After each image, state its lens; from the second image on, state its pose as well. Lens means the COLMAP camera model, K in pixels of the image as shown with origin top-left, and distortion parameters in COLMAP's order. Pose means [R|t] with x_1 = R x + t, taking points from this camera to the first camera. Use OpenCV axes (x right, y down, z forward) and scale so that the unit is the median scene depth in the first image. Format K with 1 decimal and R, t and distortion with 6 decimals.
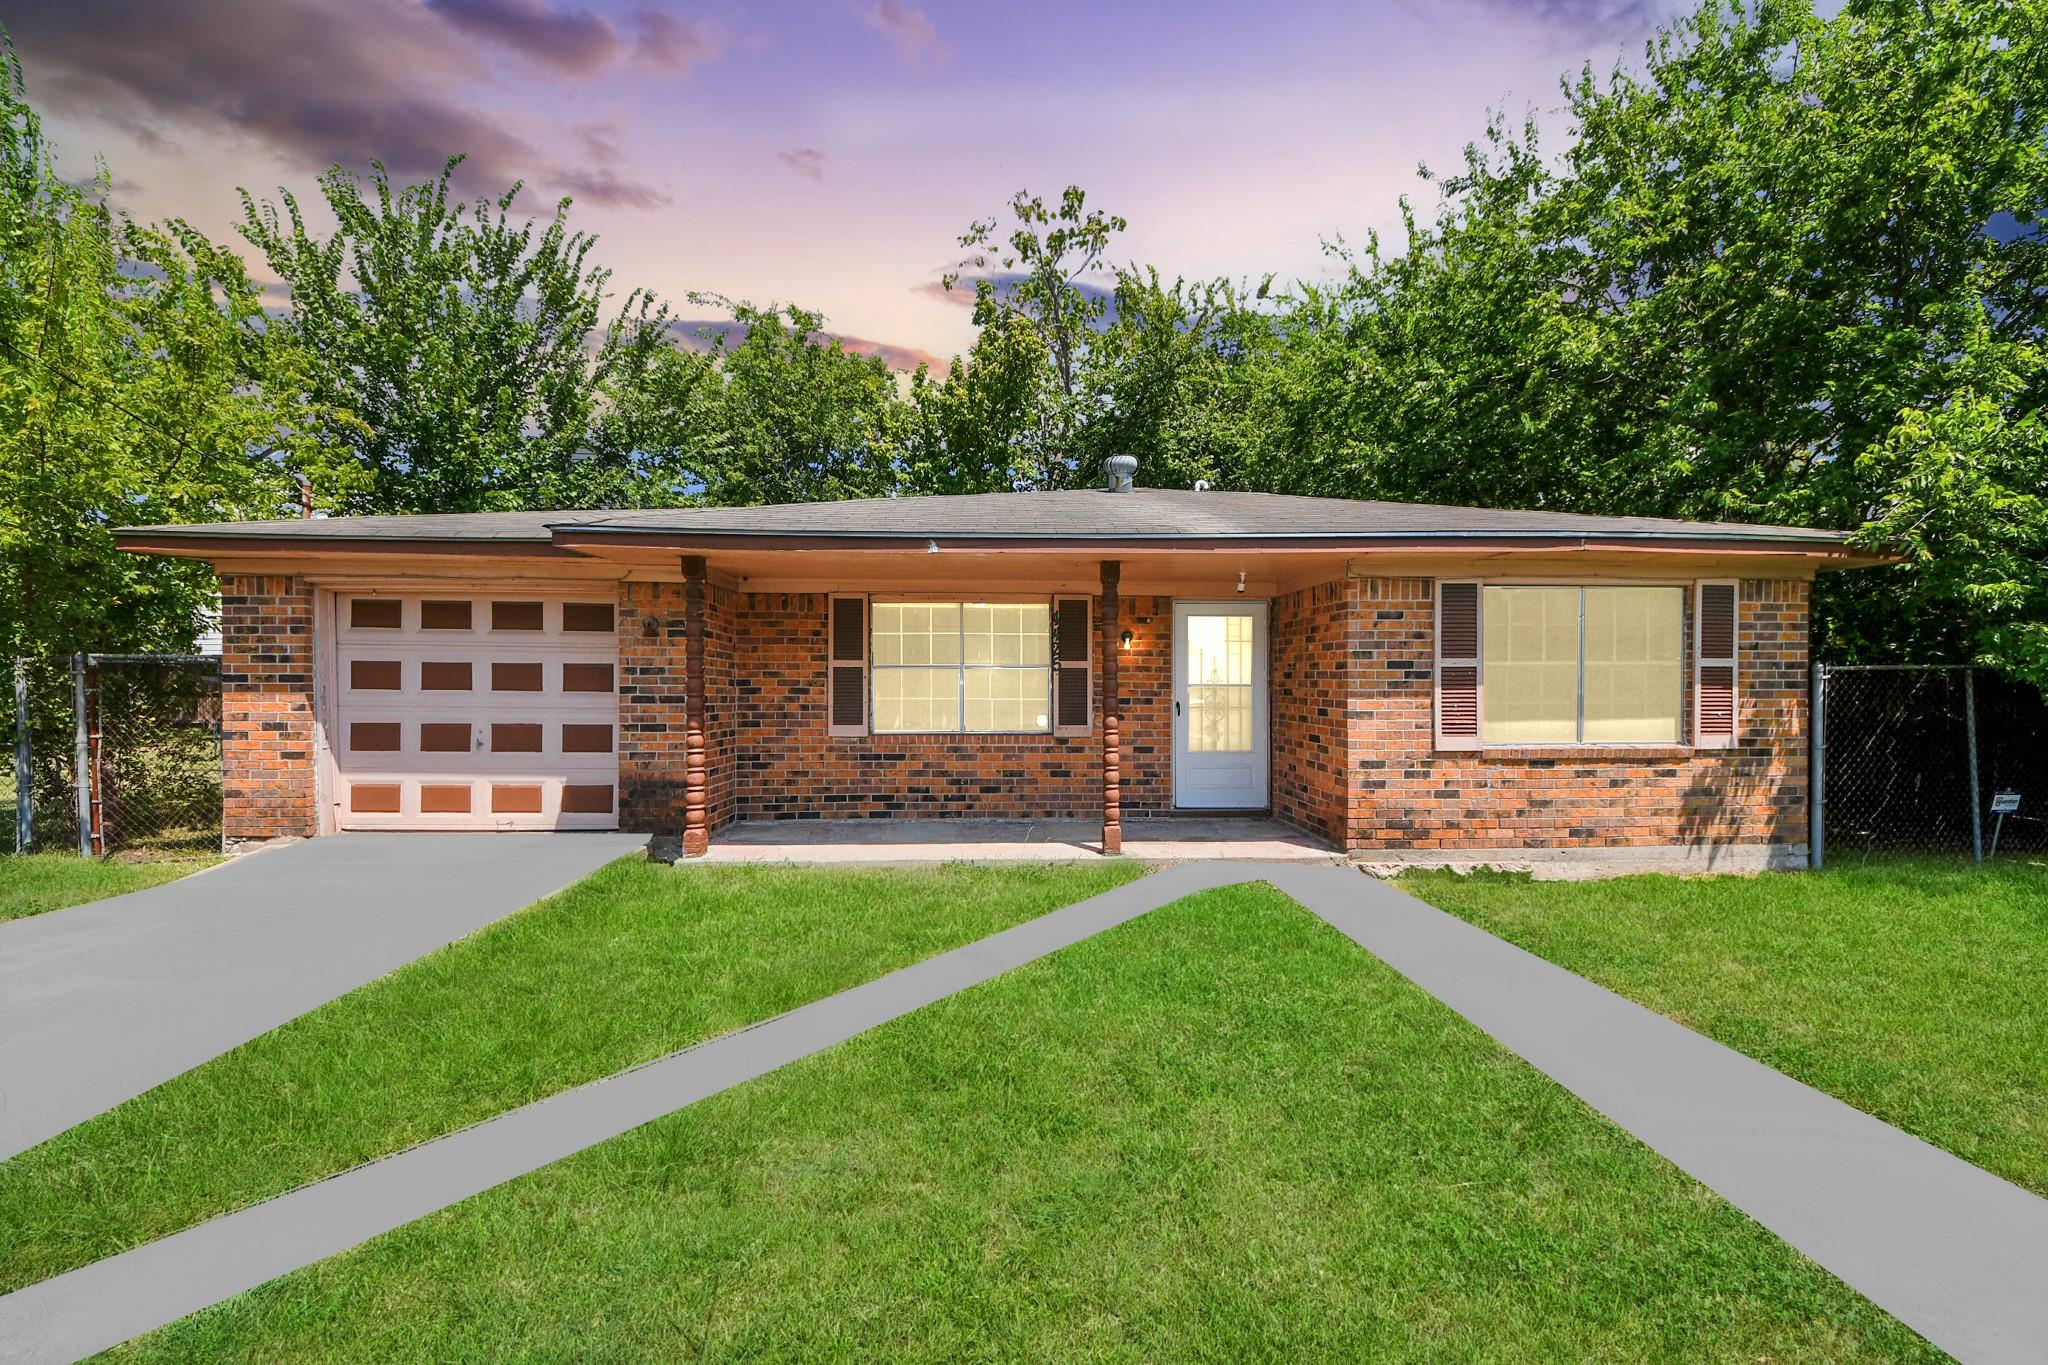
lens RADIAL K [[722.7, 0, 1018.3], [0, 722.7, 695.9], [0, 0, 1]] dist [0.036774, -0.024962]
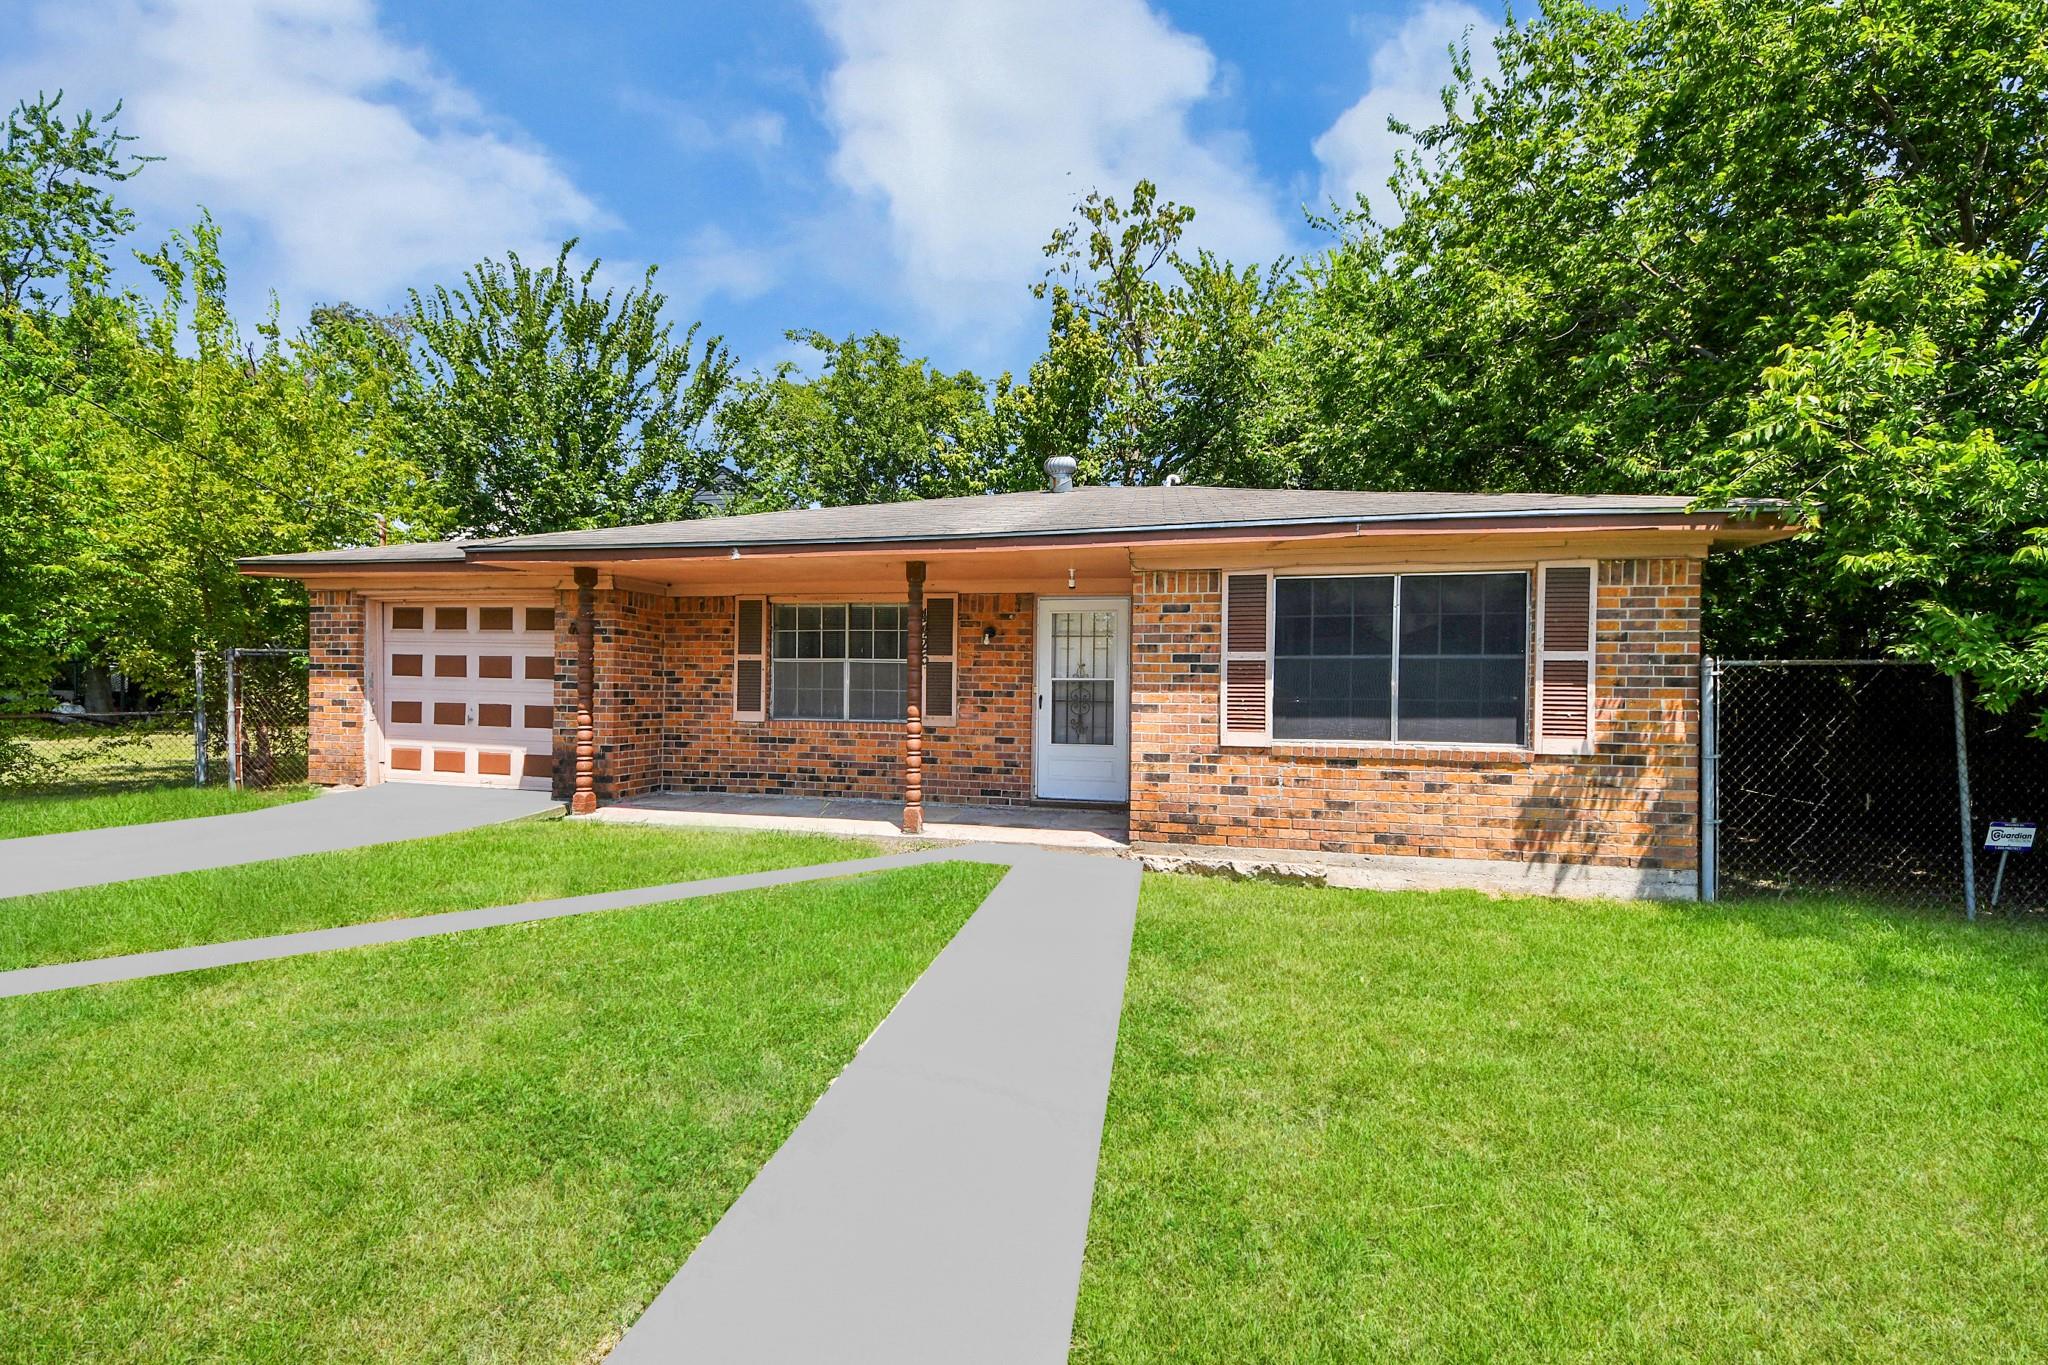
lens RADIAL K [[723.7, 0, 1018.6], [0, 723.7, 694.5], [0, 0, 1]] dist [0.047950, -0.032234]
pose [[0.970422, 0.013416, -0.241044, 0.510703], [-0.014394, 0.999894, -0.002295, 0.011595], [0.240987, 0.005697, 0.970512, -0.013754]]
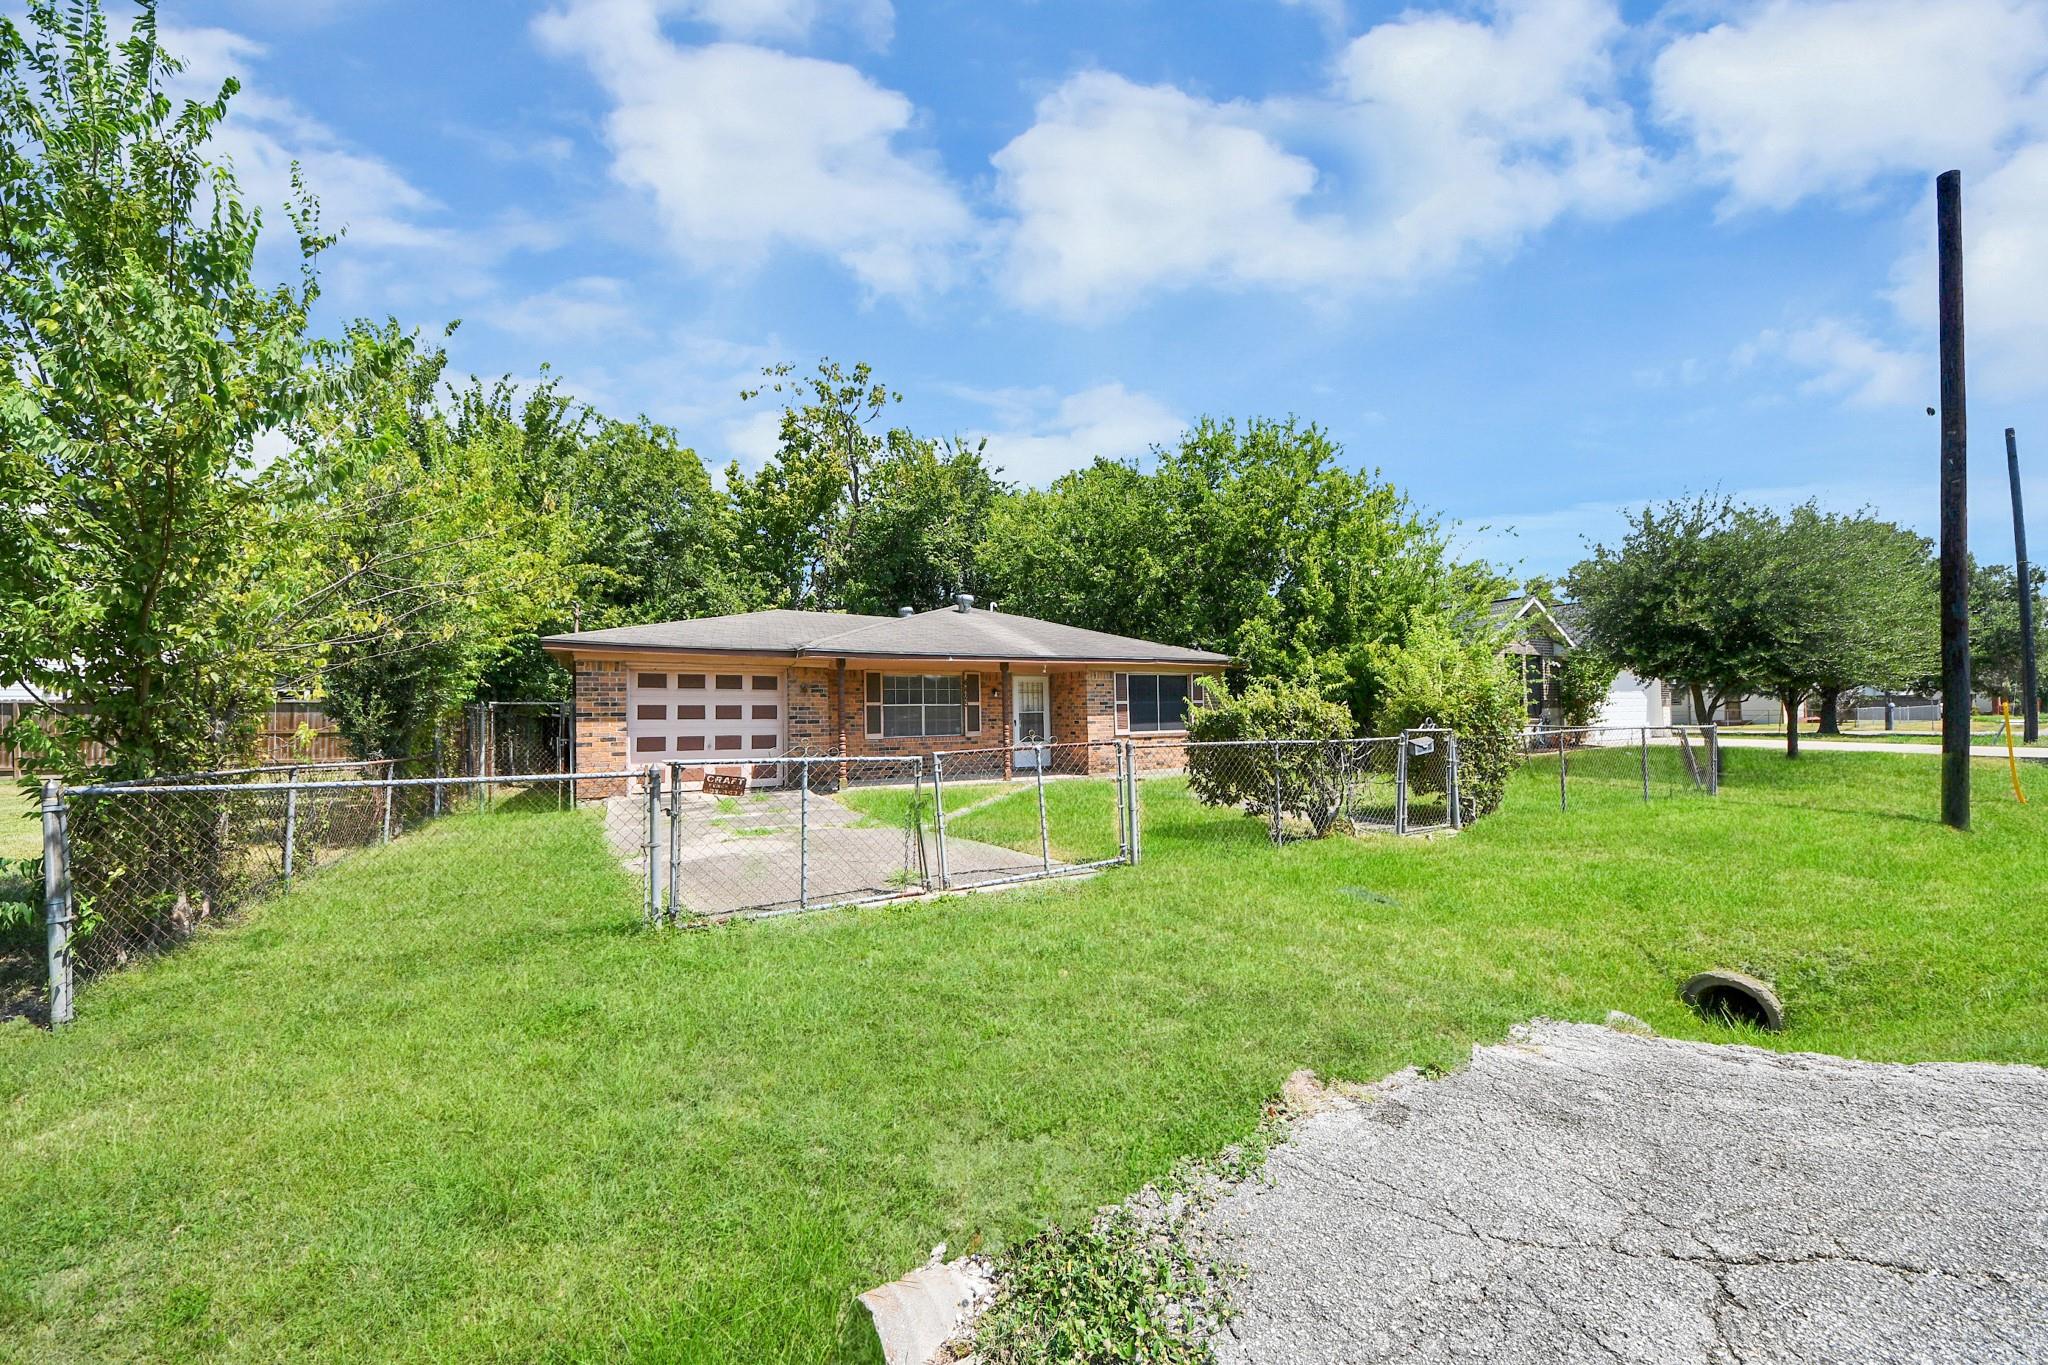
lens RADIAL K [[720.6, 0, 1018.5], [0, 720.6, 696.3], [0, 0, 1]] dist [0.042655, -0.029889]
pose [[0.900253, -0.002785, 0.435357, -0.858296], [0.021566, 0.999037, -0.038204, 0.024222], [-0.434832, 0.043782, 0.899447, -1.174970]]
